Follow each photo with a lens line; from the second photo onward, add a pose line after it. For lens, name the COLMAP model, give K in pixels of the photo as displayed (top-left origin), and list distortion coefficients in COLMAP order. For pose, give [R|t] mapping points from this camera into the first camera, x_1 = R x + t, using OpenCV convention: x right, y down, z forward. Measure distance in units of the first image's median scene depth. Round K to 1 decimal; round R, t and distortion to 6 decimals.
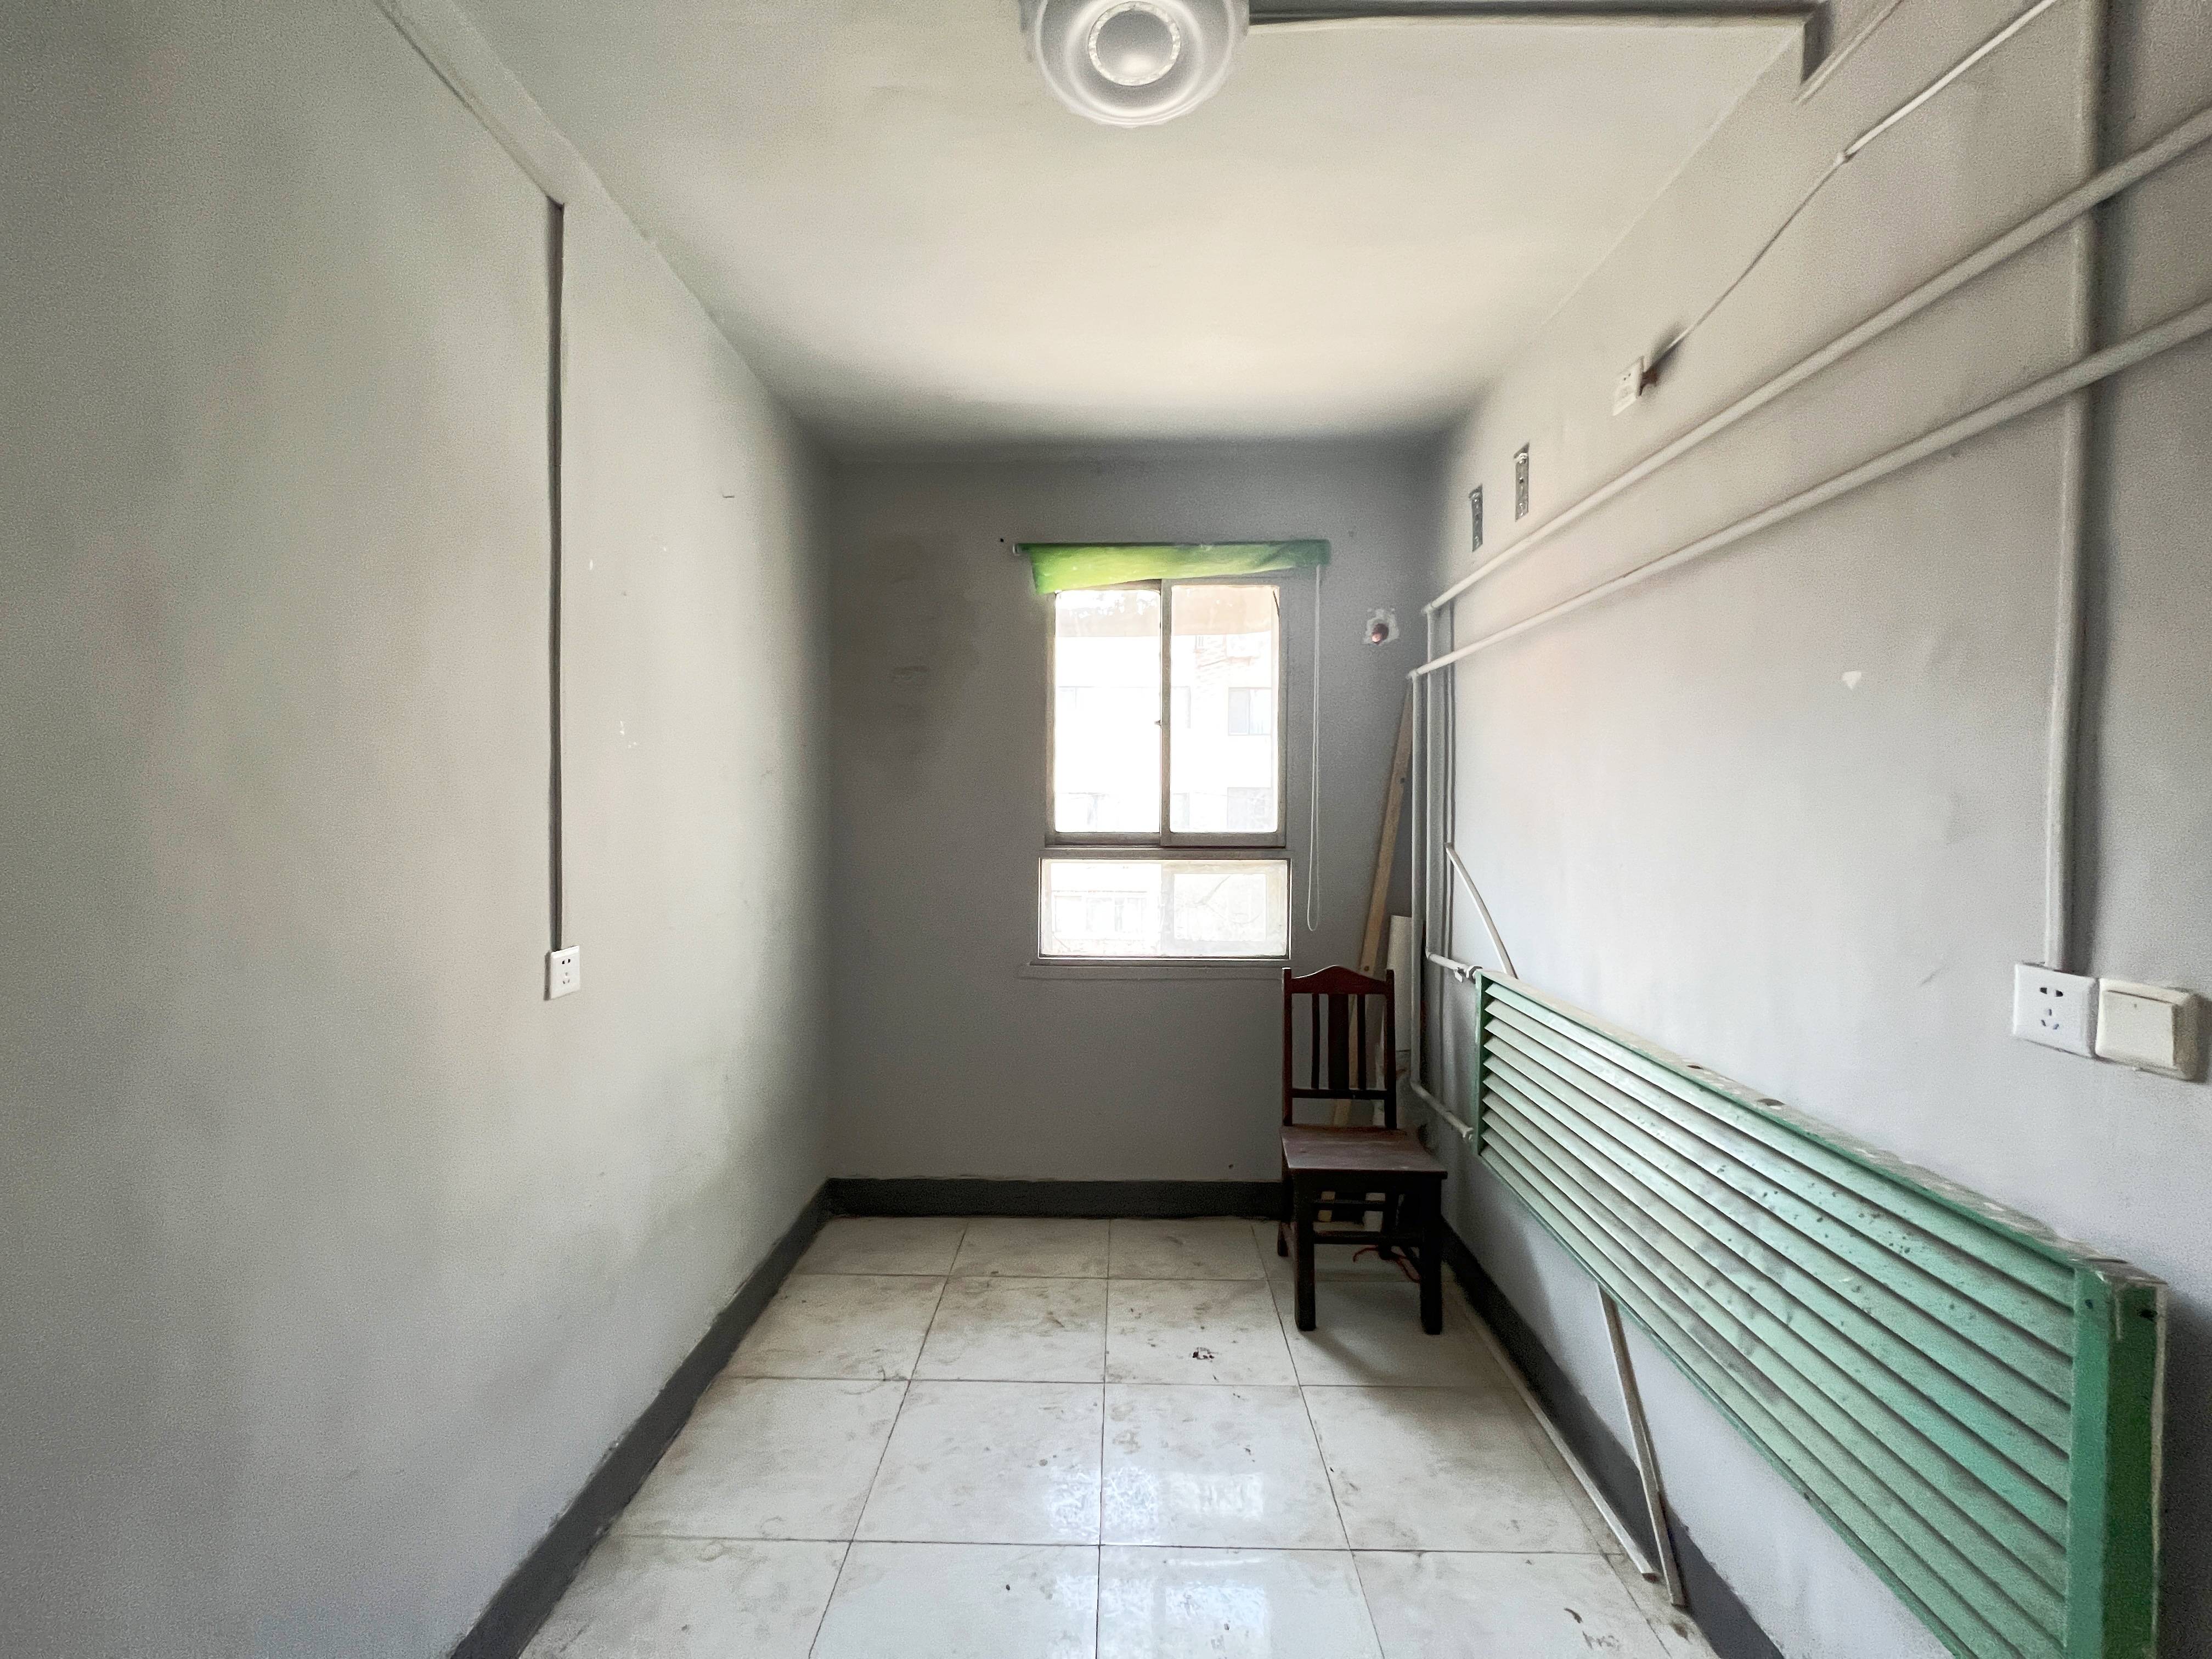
lens RADIAL K [[893.4, 0, 1100.3], [0, 893.4, 825.8], [0, 0, 1]] dist [0.000598, 0.000020]
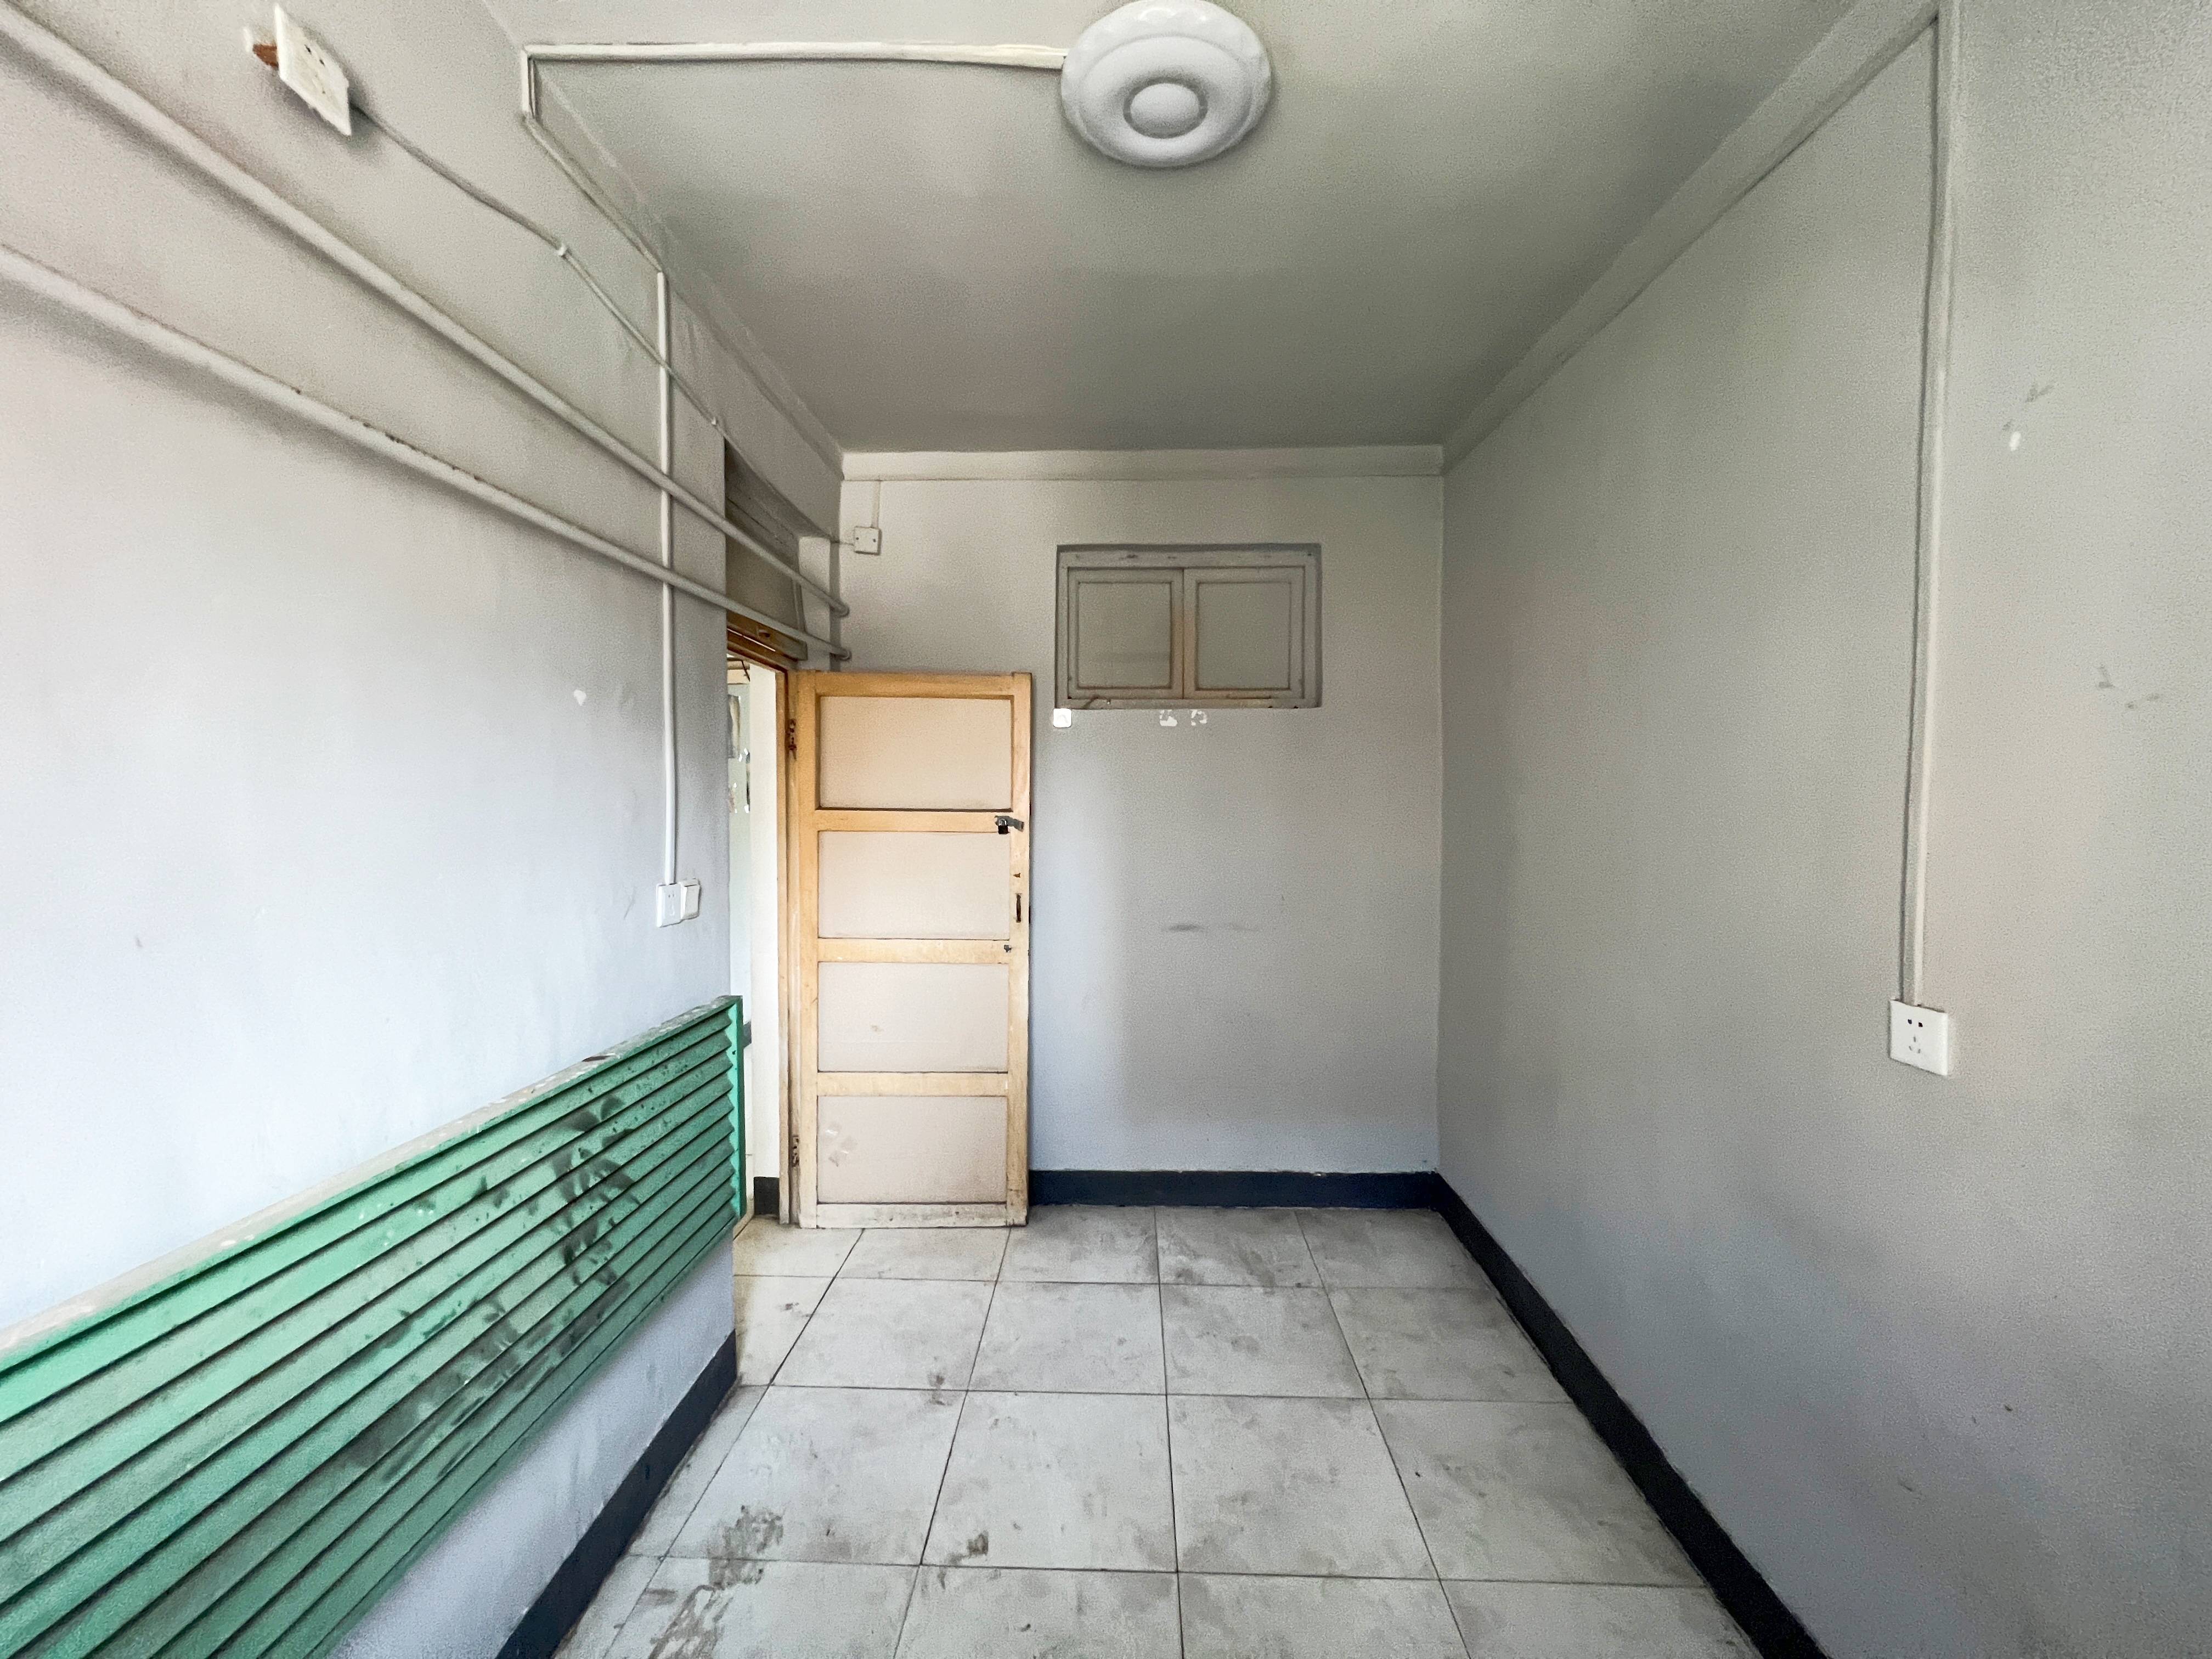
lens RADIAL K [[893.4, 0, 1120.2], [0, 893.4, 833.9], [0, 0, 1]] dist [0.000598, 0.000020]
pose [[-0.999946, -0.009466, 0.004197, 0.076289], [-0.009196, 0.998142, 0.060225, -0.054637], [-0.004759, 0.060183, -0.998176, 2.177984]]
